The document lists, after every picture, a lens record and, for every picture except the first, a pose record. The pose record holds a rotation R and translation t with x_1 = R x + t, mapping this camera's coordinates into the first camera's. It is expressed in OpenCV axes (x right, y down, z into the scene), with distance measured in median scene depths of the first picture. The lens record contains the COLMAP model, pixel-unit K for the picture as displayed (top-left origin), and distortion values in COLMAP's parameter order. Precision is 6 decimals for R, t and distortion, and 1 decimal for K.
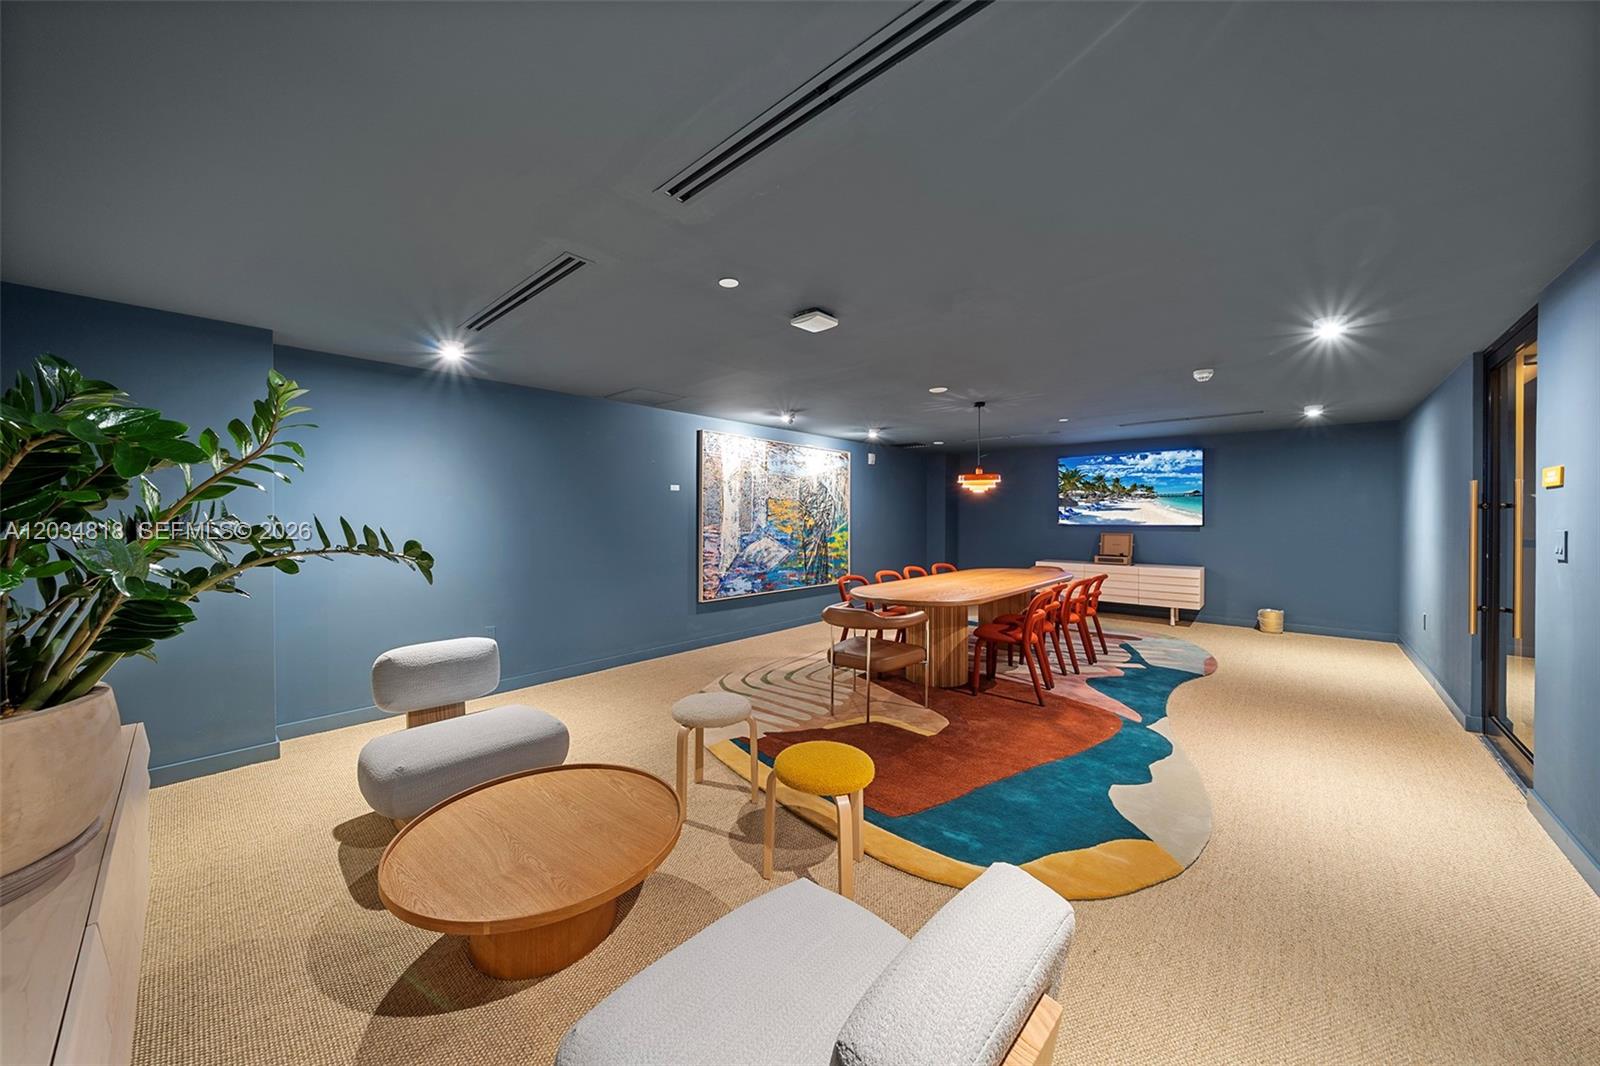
lens RADIAL K [[549.1, 0, 803.9], [0, 549.1, 522.6], [0, 0, 1]] dist [-0.014670, -0.000053]
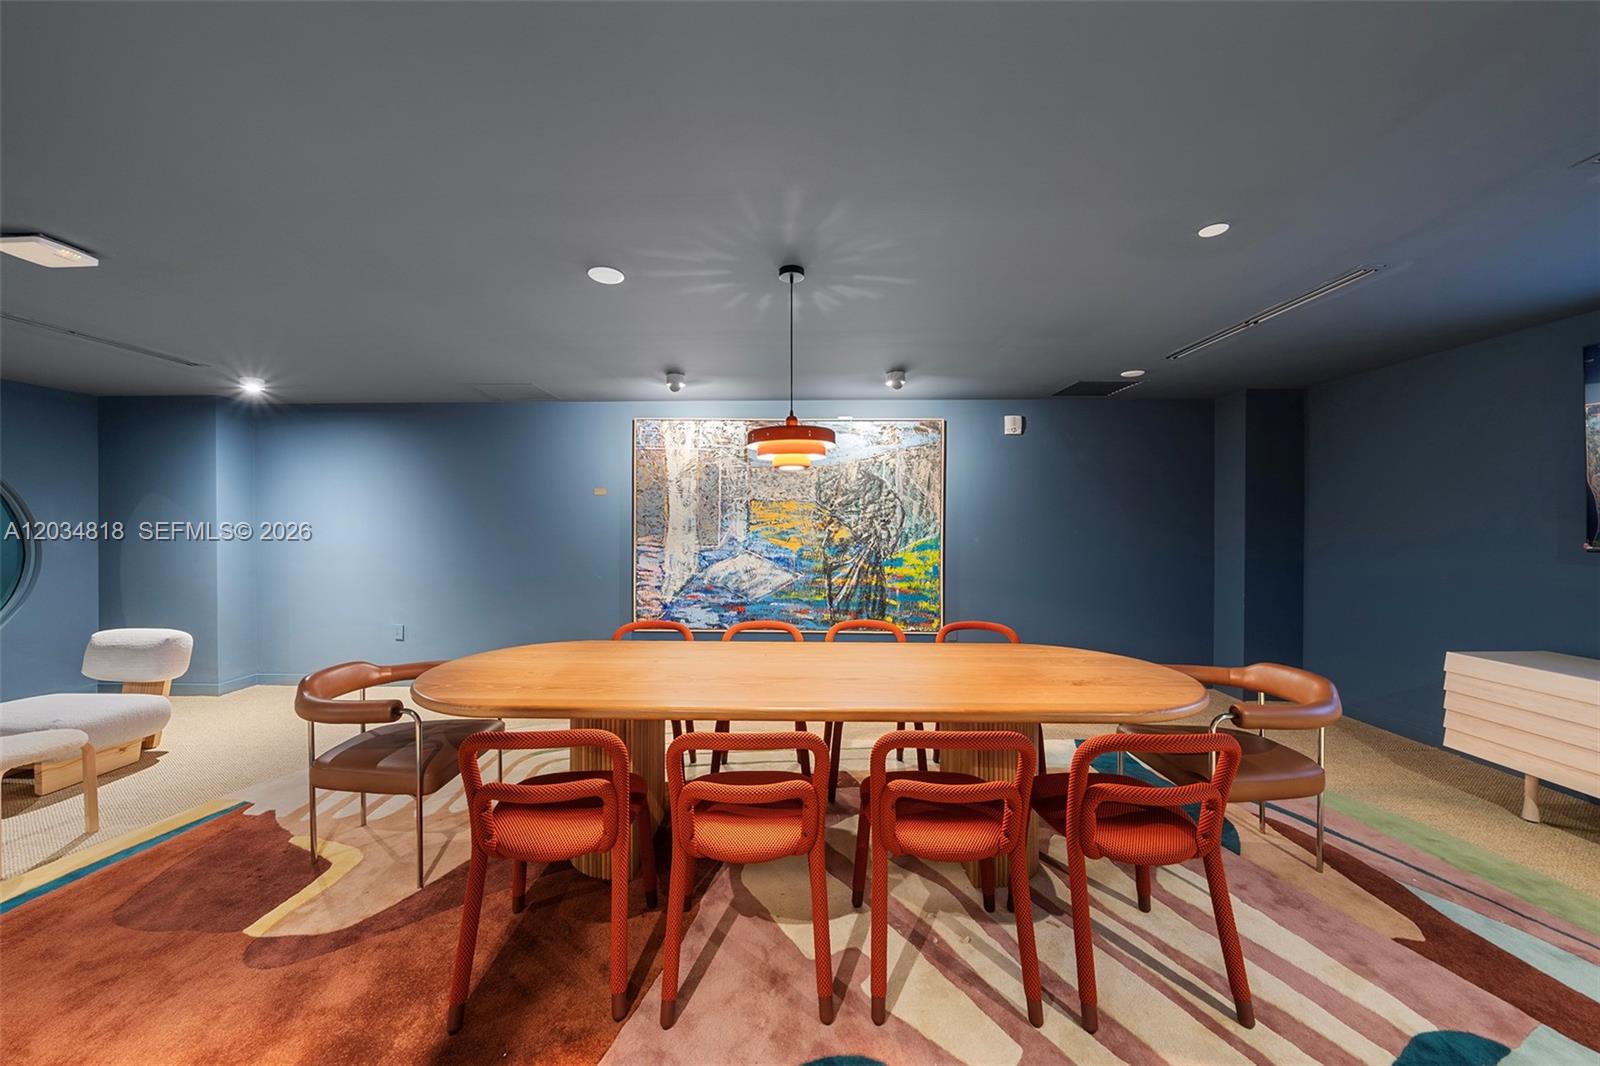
lens RADIAL K [[549.1, 0, 794.8], [0, 549.1, 536.9], [0, 0, 1]] dist [-0.014670, -0.000053]
pose [[0.651769, 0.001942, -0.758415, 0.508925], [-0.008237, 0.999956, -0.004519, 0.006786], [0.758373, 0.009192, 0.651756, 0.567756]]
